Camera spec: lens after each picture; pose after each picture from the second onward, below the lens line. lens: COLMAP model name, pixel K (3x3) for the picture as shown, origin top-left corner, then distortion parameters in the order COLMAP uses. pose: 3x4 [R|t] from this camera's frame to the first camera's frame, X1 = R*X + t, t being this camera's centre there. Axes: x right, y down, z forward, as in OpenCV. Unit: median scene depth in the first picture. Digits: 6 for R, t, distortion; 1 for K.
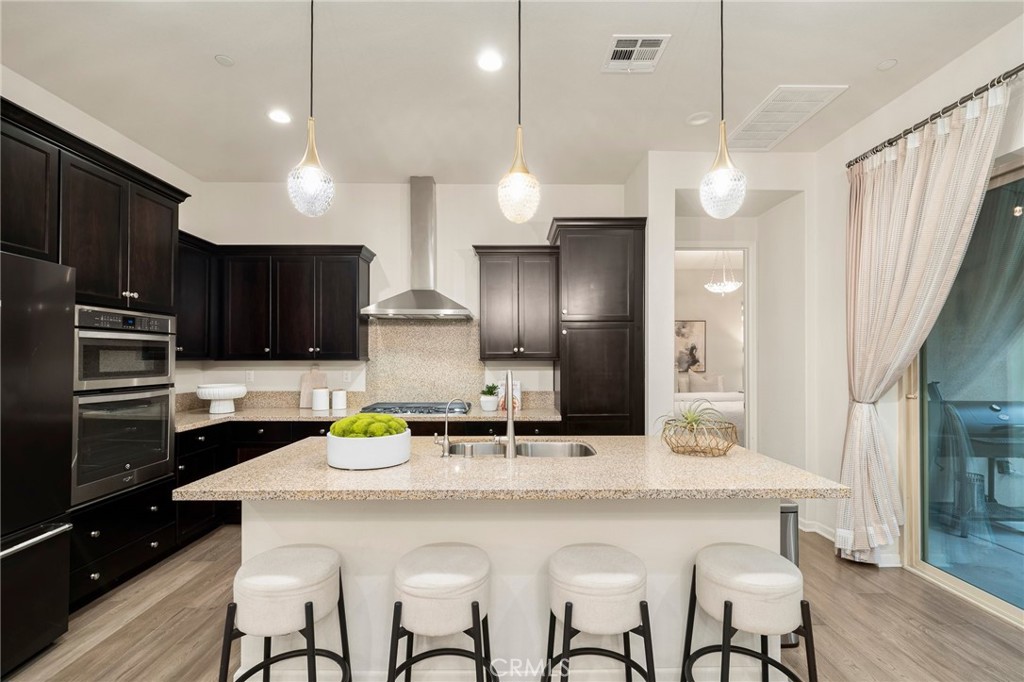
lens RADIAL K [[455.9, 0, 509.7], [0, 455.9, 346.4], [0, 0, 1]] dist [-0.000384, -0.000947]
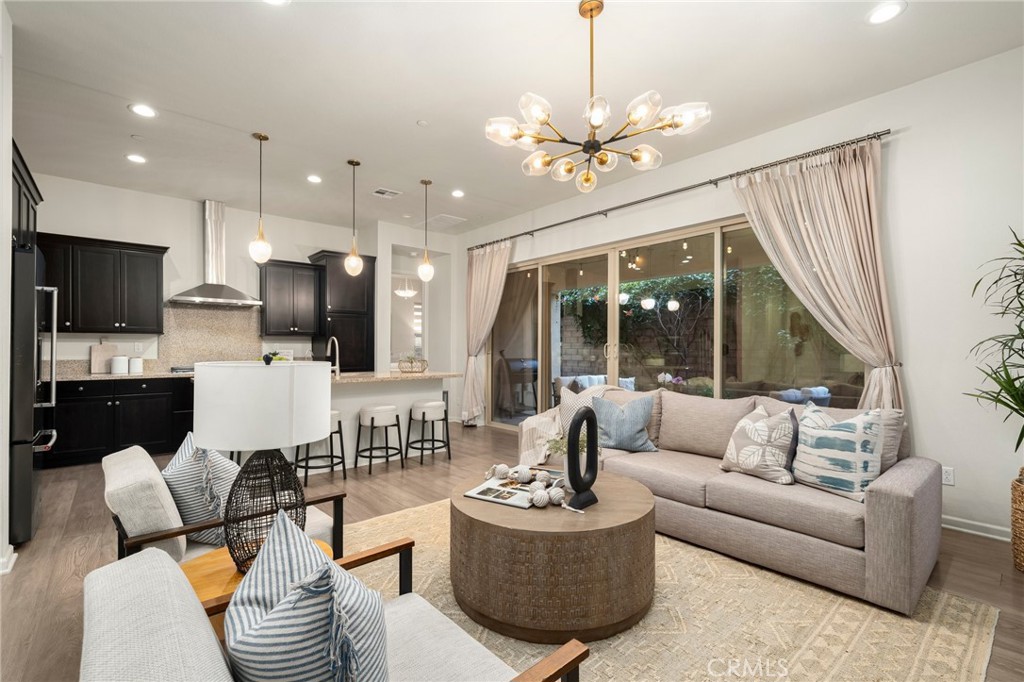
lens RADIAL K [[455.9, 0, 517.7], [0, 455.9, 344.4], [0, 0, 1]] dist [-0.000384, -0.000947]
pose [[0.762252, 0.008170, 0.647228, -0.510560], [-0.013052, 0.999911, 0.002749, 0.055751], [-0.647148, -0.010543, 0.762291, -0.855815]]
